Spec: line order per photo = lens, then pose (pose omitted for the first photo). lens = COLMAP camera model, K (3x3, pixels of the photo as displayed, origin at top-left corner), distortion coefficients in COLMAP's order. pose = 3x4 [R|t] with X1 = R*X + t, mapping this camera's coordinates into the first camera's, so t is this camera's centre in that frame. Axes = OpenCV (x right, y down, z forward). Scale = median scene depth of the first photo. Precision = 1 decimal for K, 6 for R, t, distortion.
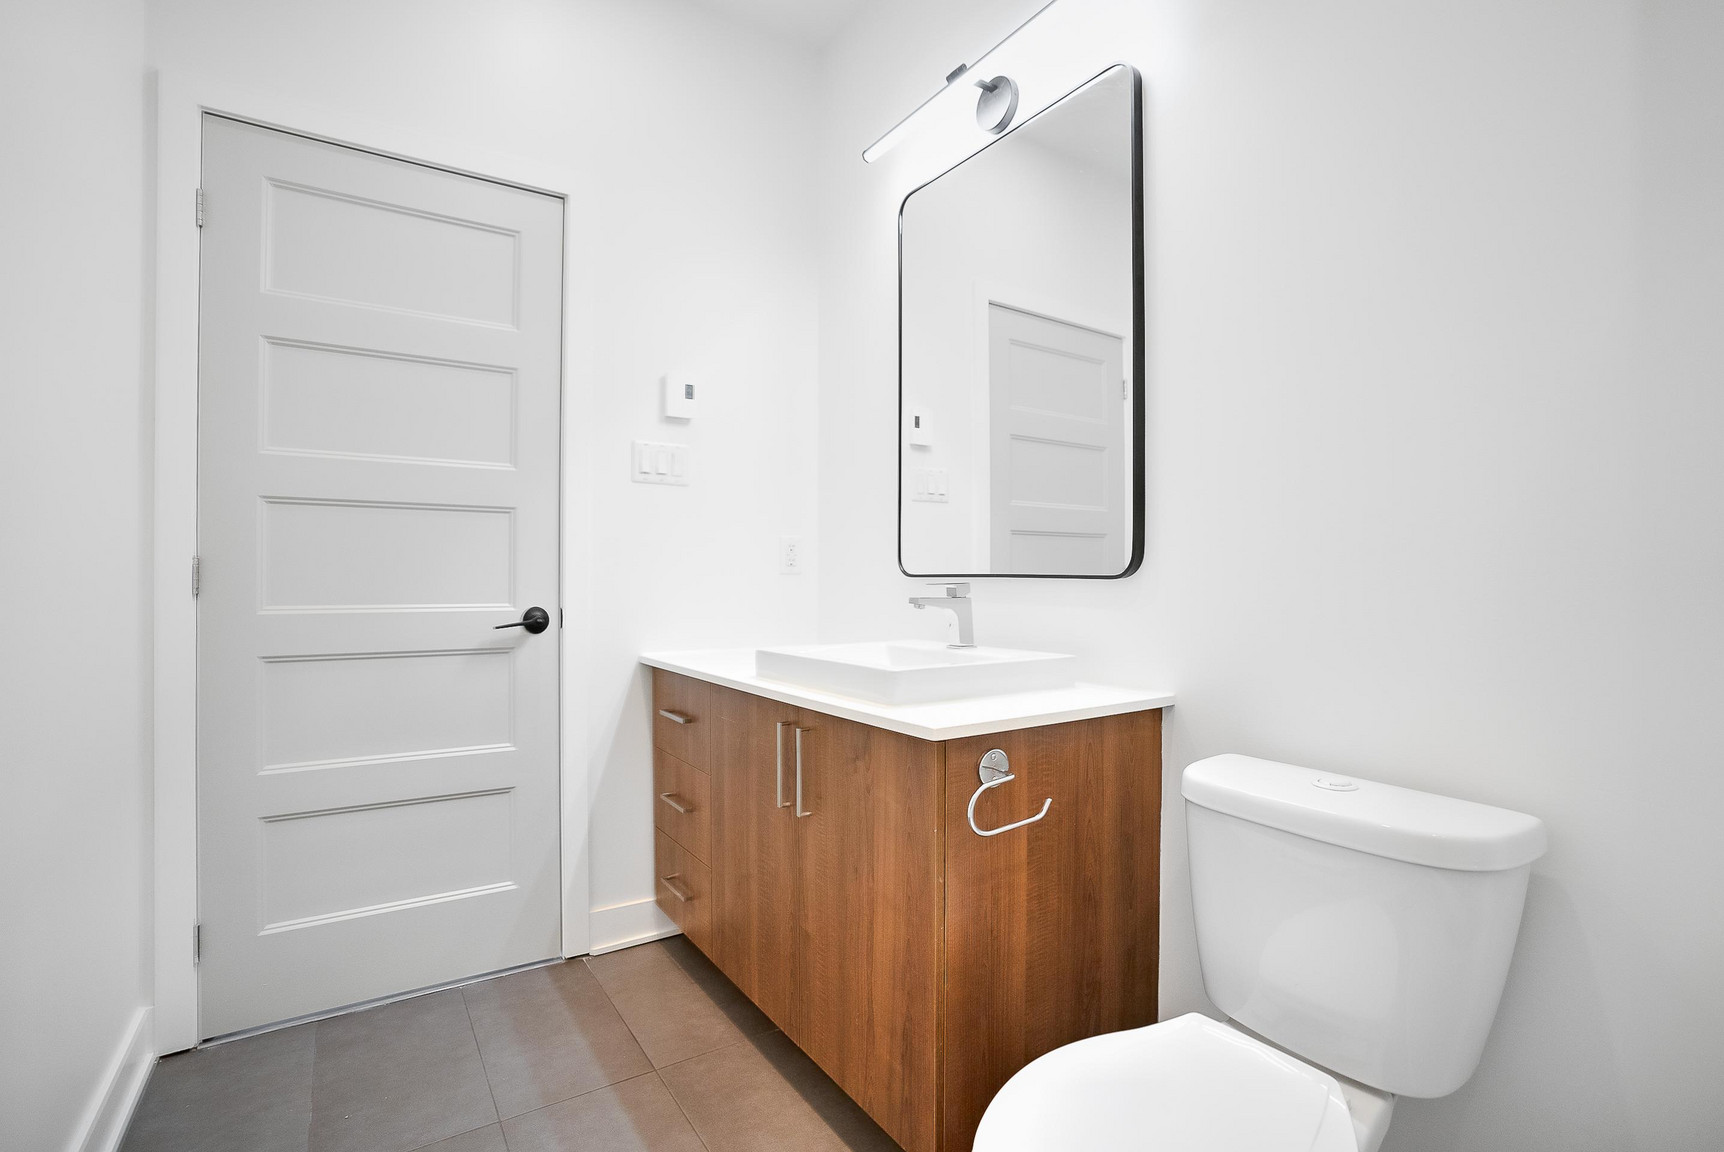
lens RADIAL K [[794.0, 0, 871.1], [0, 794.0, 568.7], [0, 0, 1]] dist [-0.059827, 0.018830]
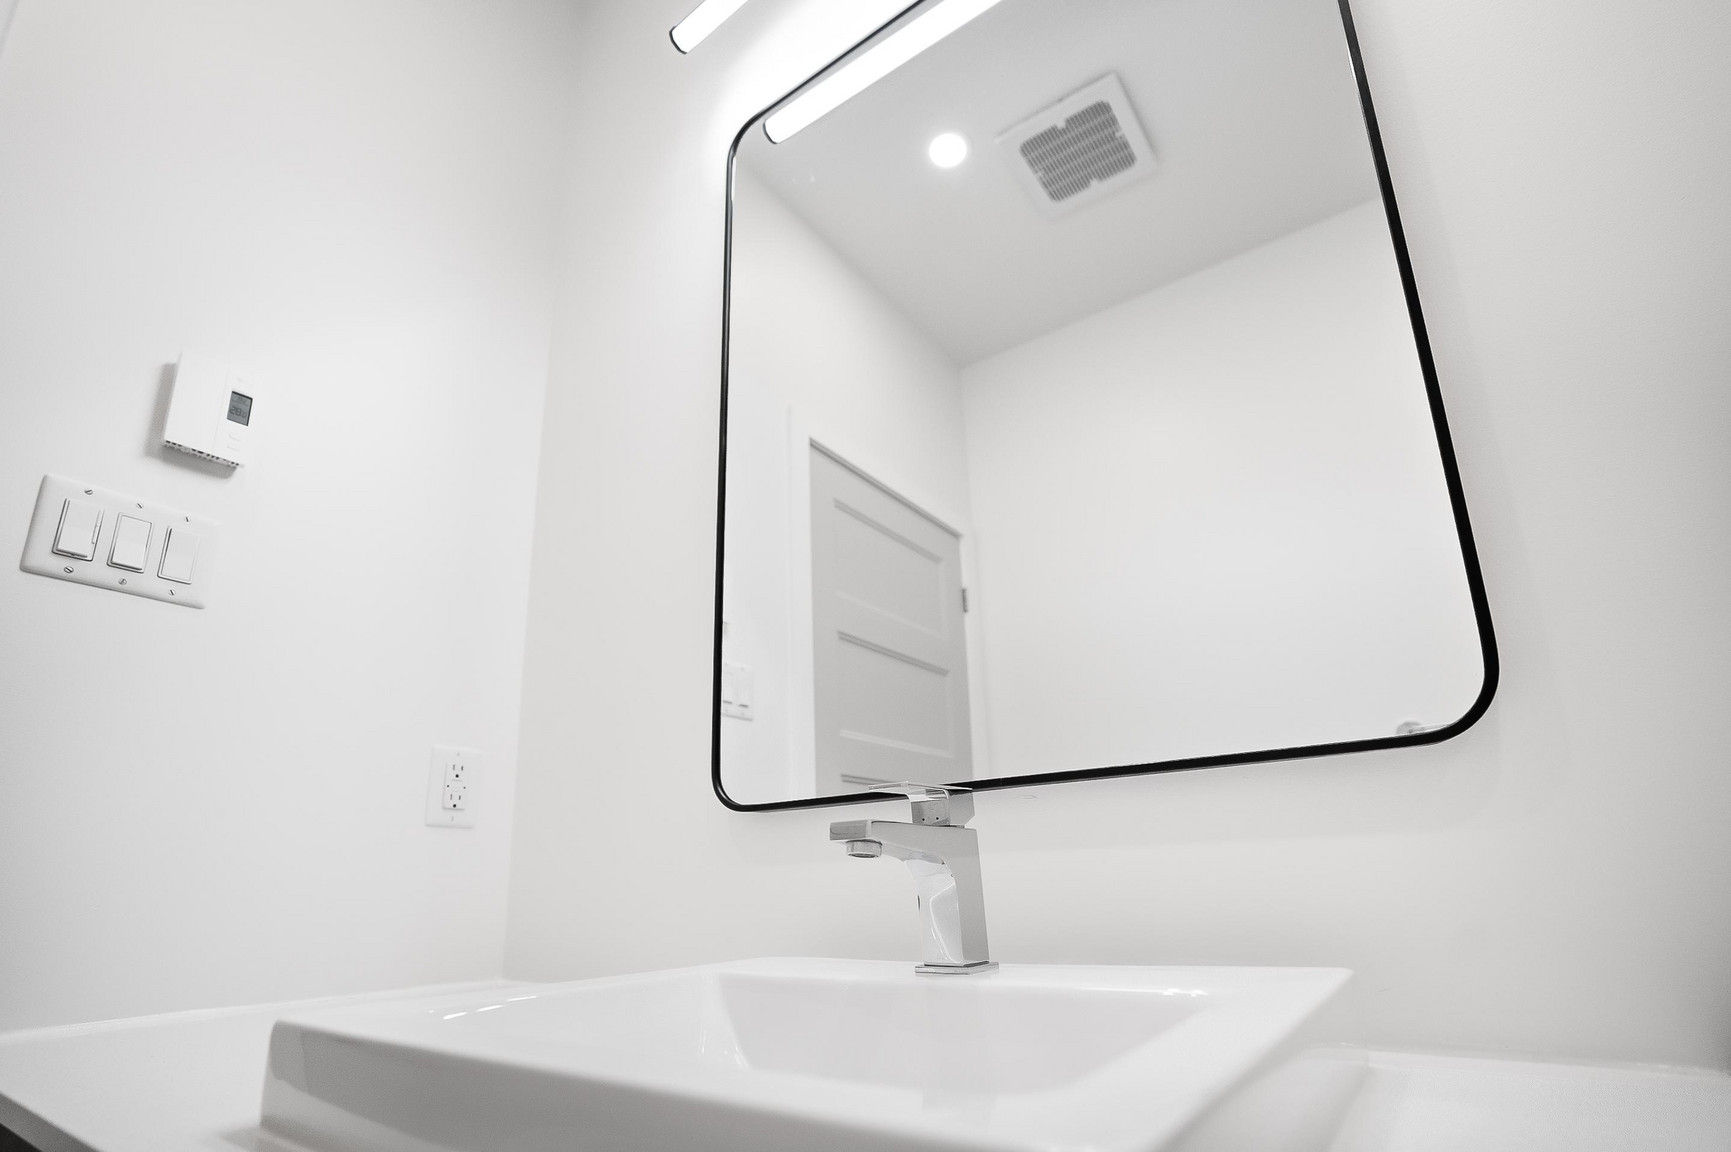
lens RADIAL K [[814.8, 0, 871.0], [0, 814.8, 676.4], [0, 0, 1]] dist [-0.018127, -0.000563]
pose [[0.939241, 0.059302, 0.338098, -0.038133], [0.024630, 0.970781, -0.238698, 0.043838], [-0.342375, 0.232523, 0.910337, 0.498558]]
